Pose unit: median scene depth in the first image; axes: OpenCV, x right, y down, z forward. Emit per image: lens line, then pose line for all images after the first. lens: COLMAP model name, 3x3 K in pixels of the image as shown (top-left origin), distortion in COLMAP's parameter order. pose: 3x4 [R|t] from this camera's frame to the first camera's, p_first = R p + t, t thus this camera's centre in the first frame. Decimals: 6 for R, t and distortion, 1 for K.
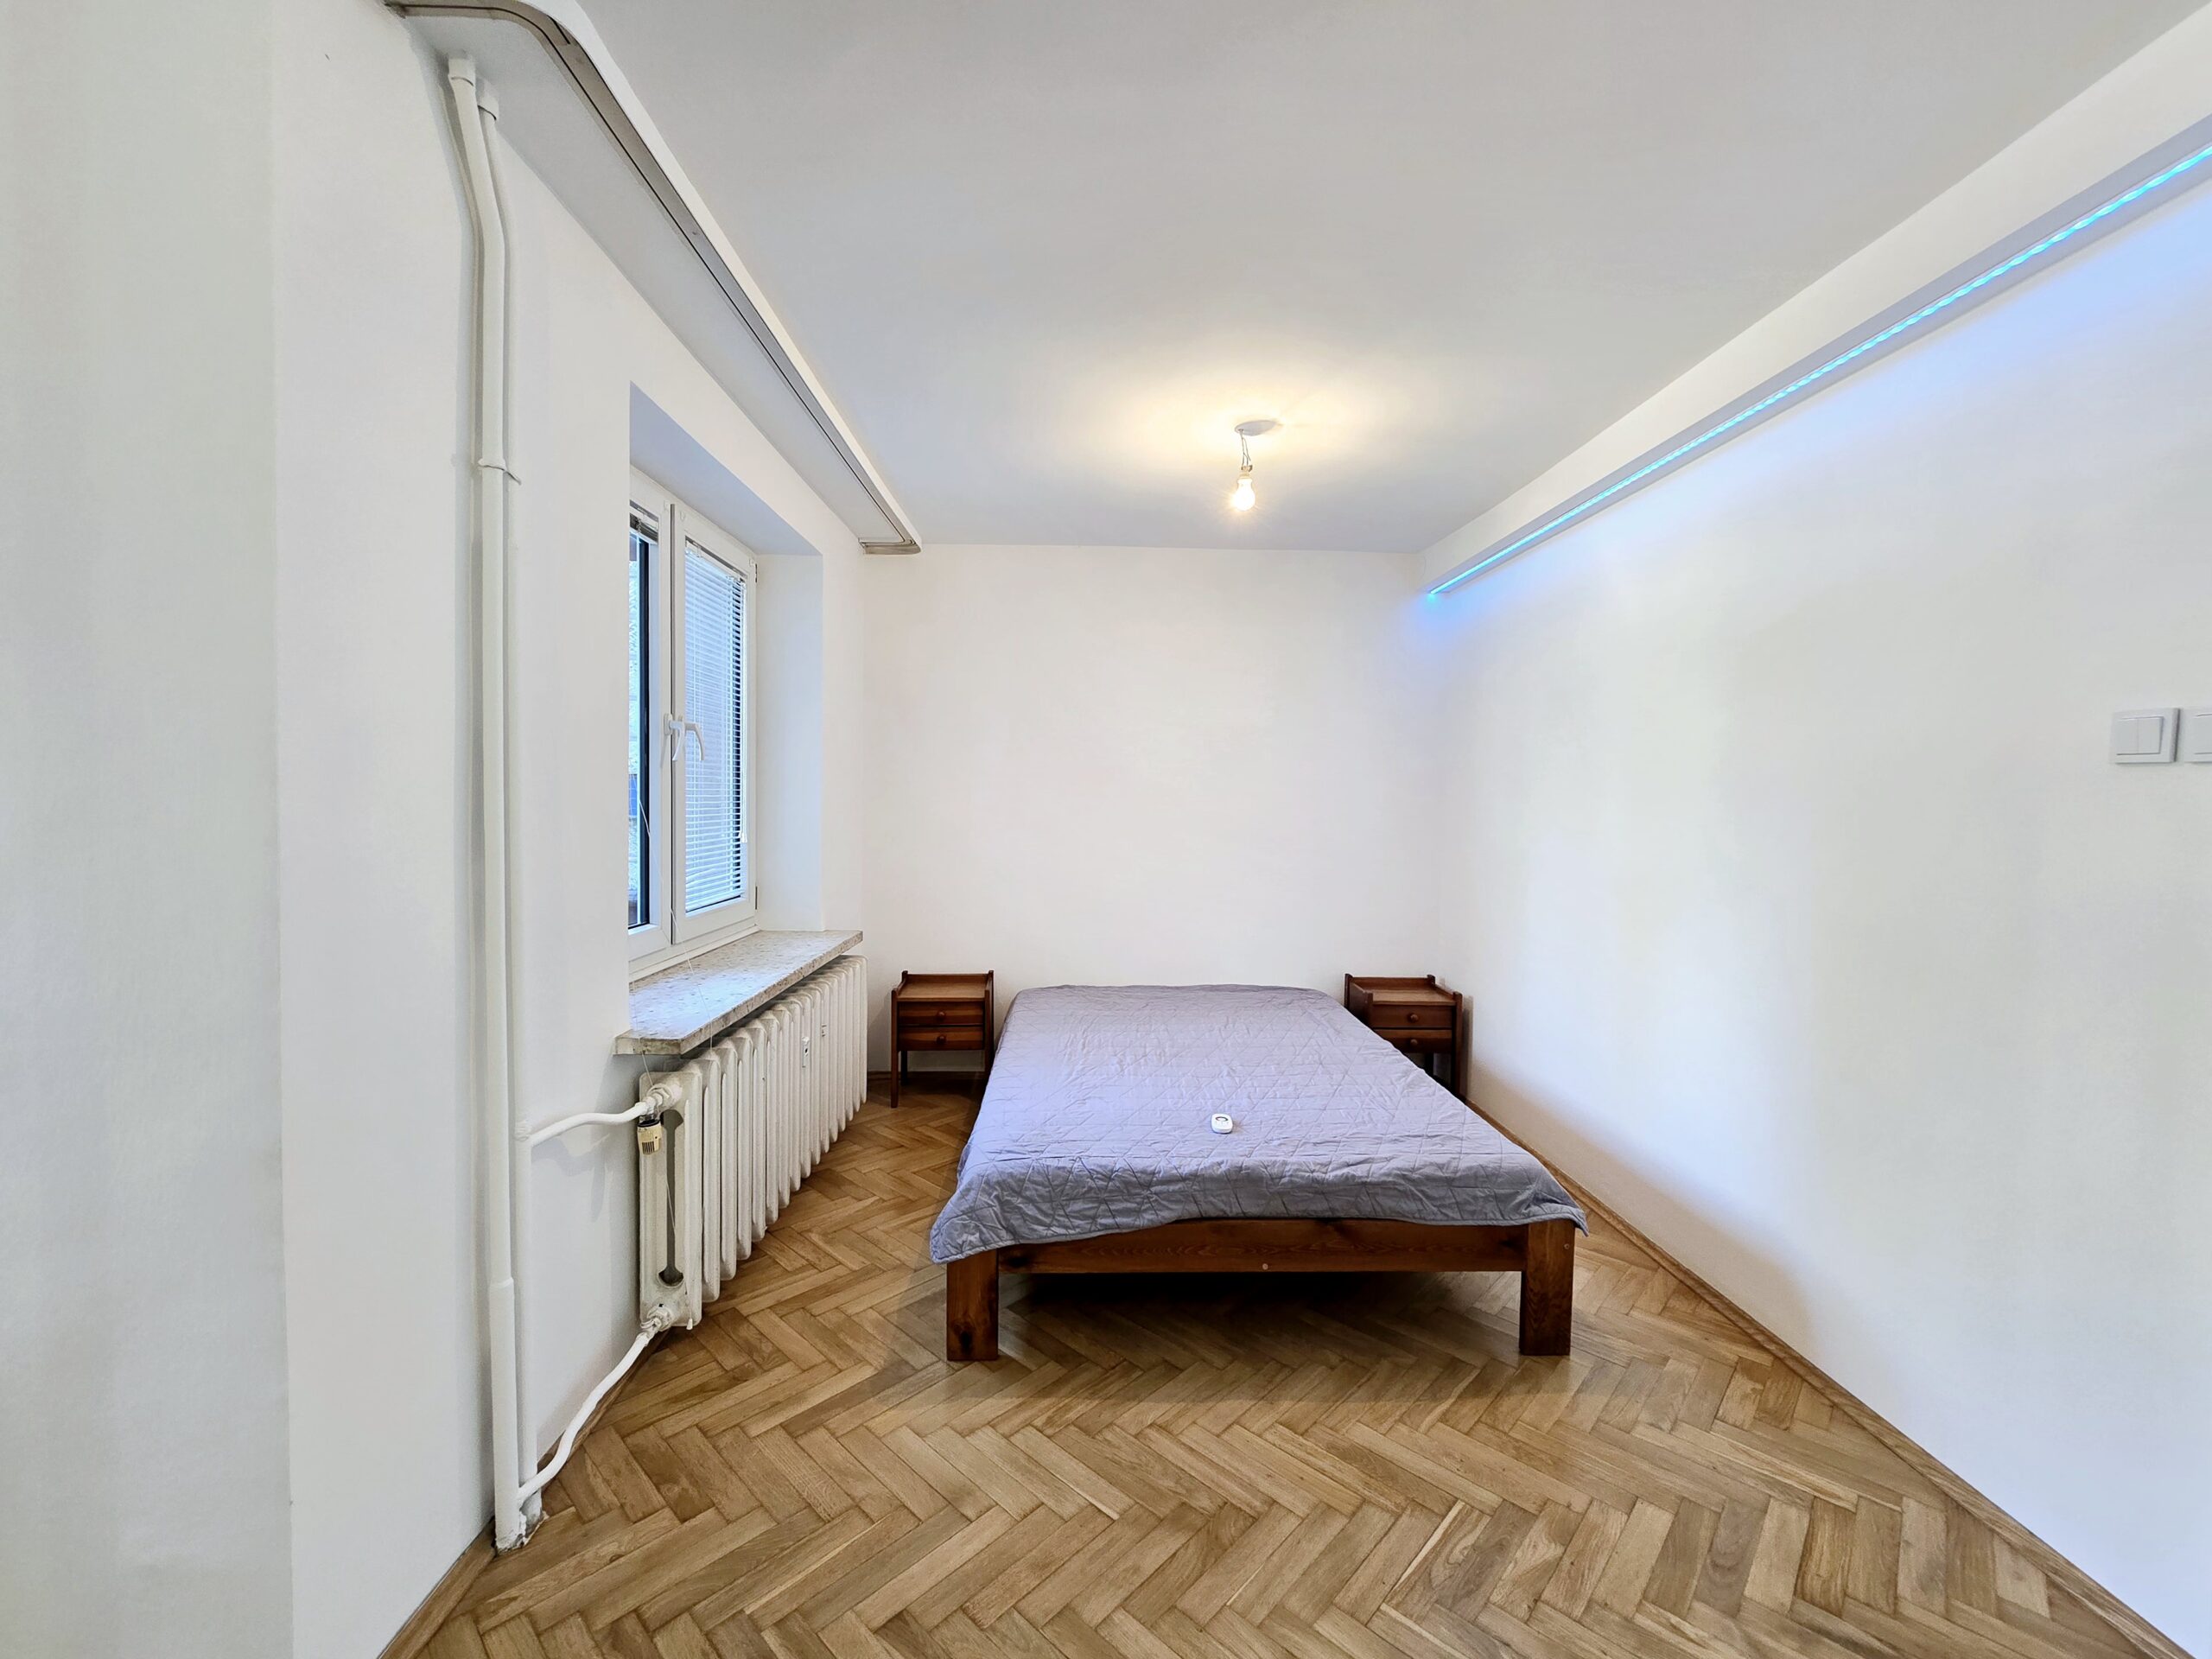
lens RADIAL K [[906.6, 0, 1103.4], [0, 906.6, 827.7], [0, 0, 1]] dist [-0.000675, -0.000240]
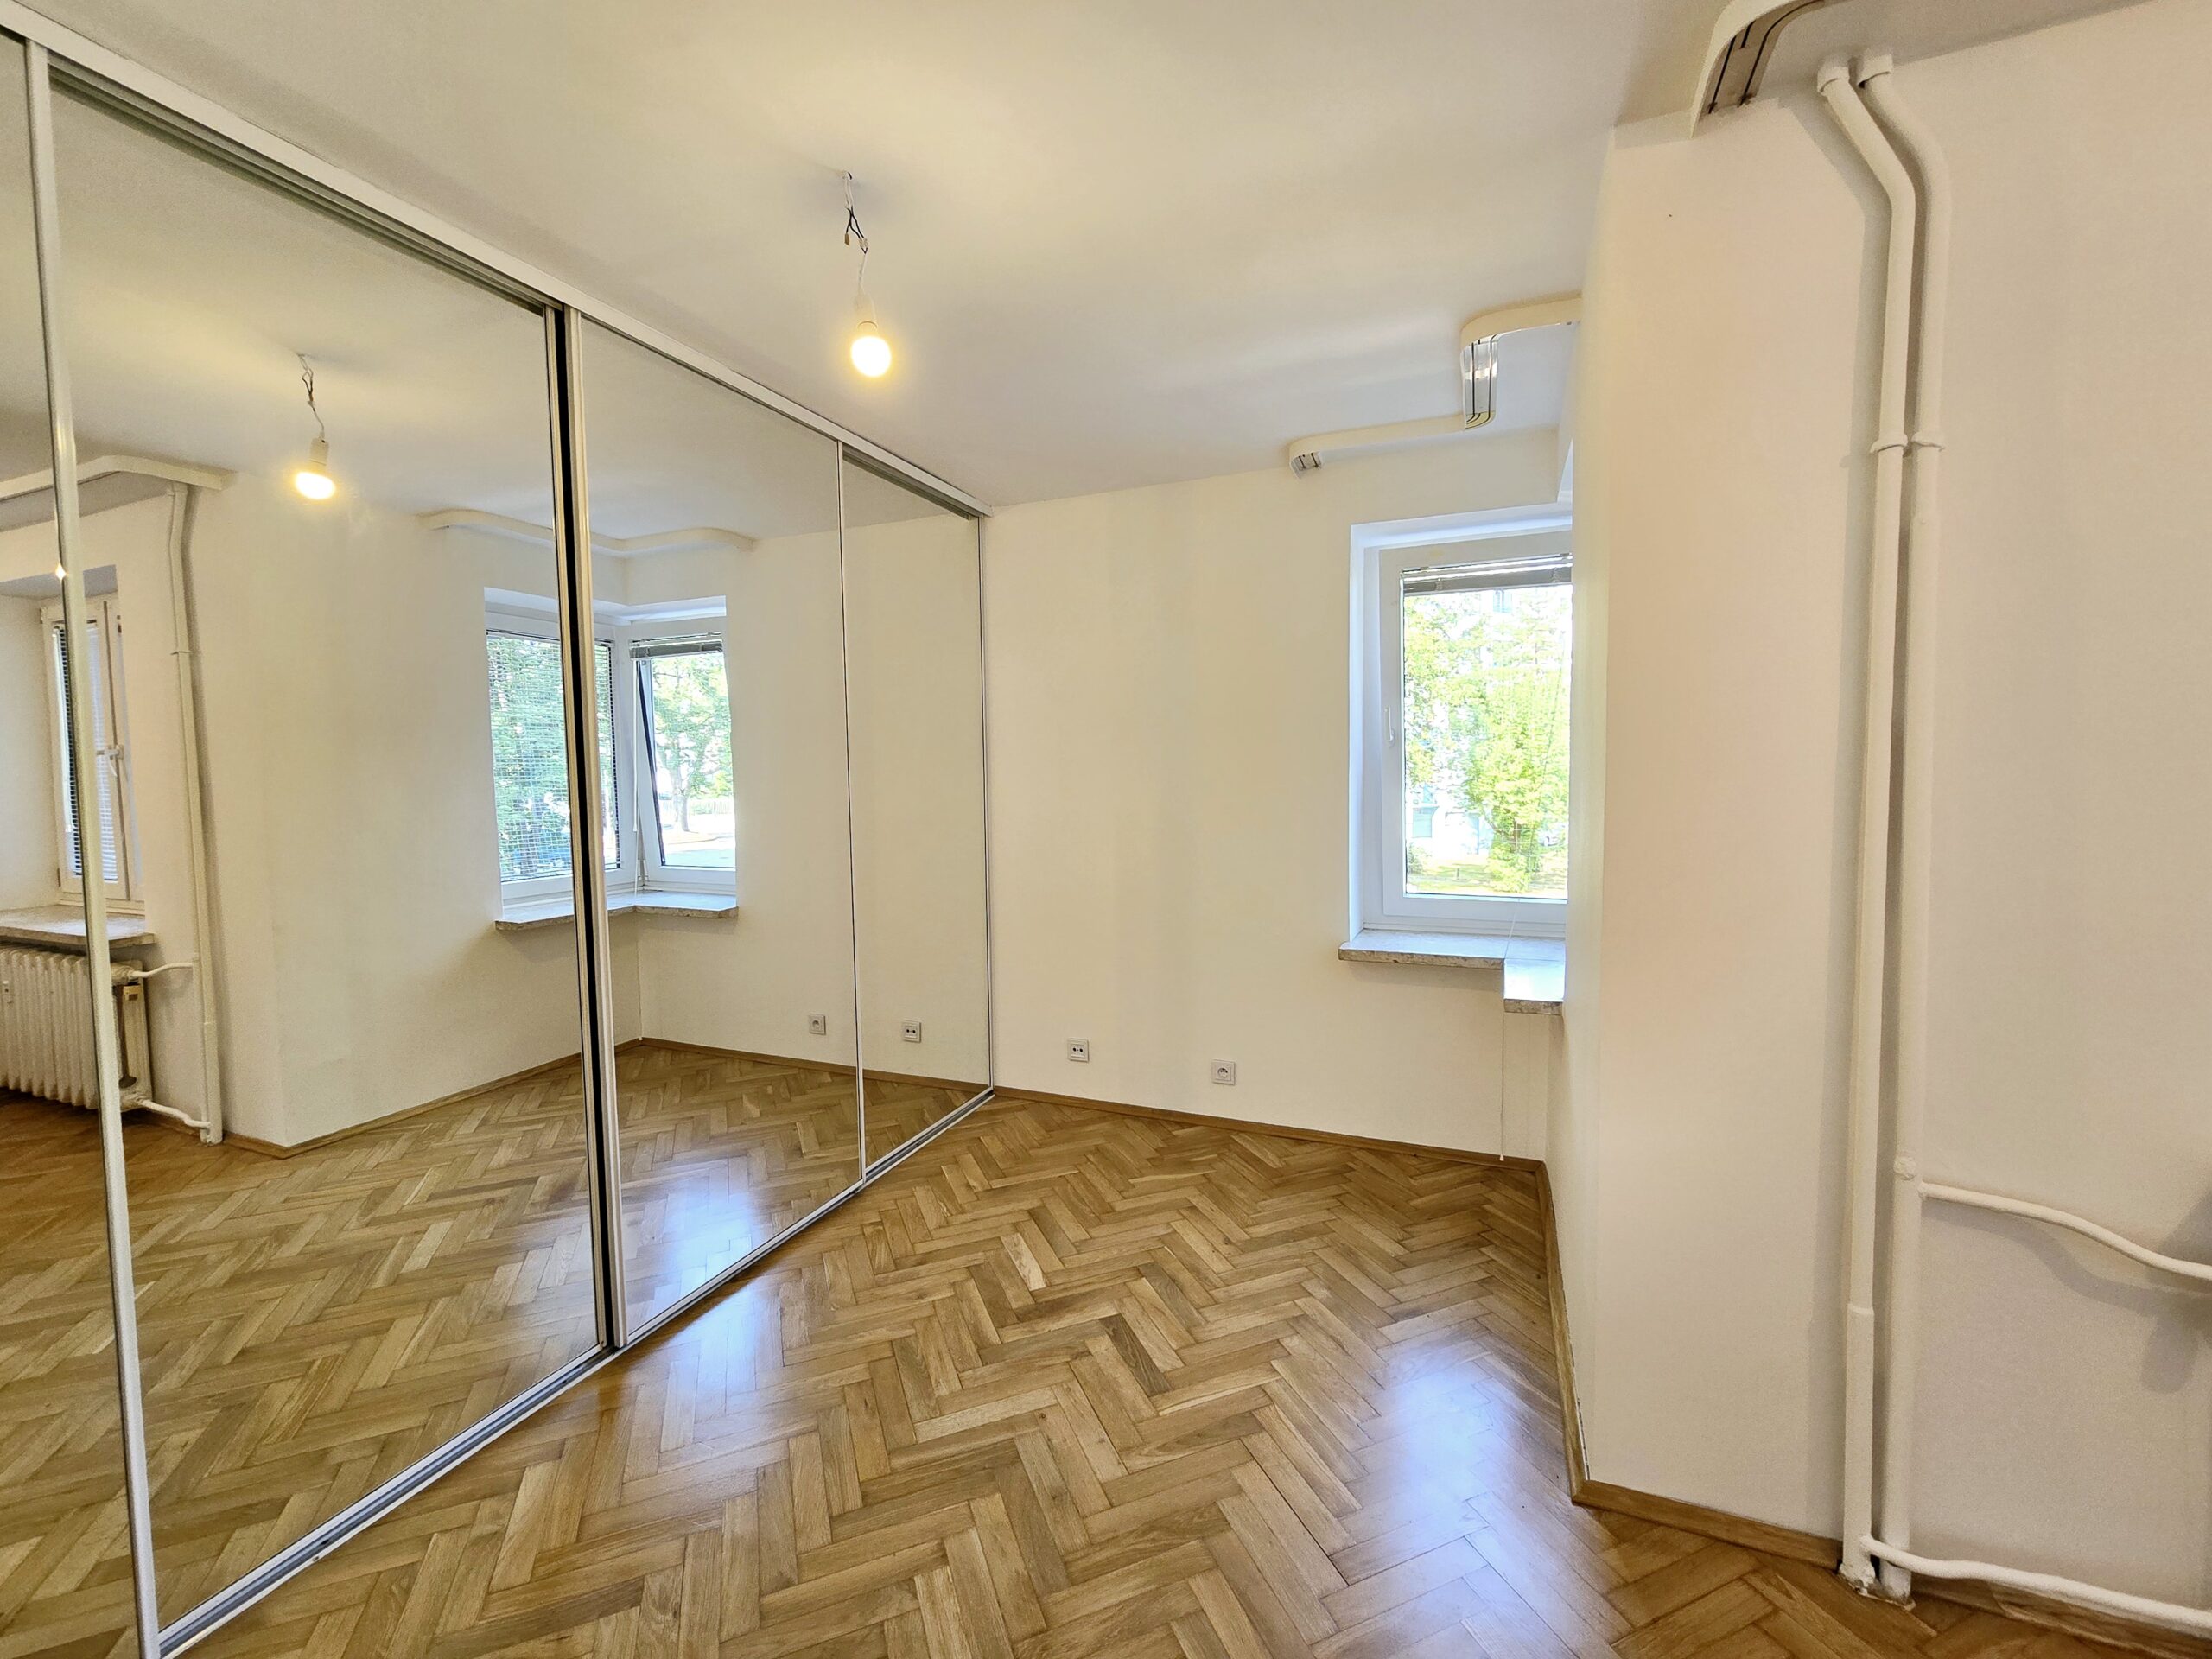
lens RADIAL K [[906.6, 0, 1105.6], [0, 906.6, 827.5], [0, 0, 1]] dist [-0.000675, -0.000240]
pose [[-0.411010, 0.050102, -0.910253, 0.544121], [-0.009606, 0.998195, 0.059280, -0.061248], [0.911580, 0.033109, -0.409787, 0.688126]]
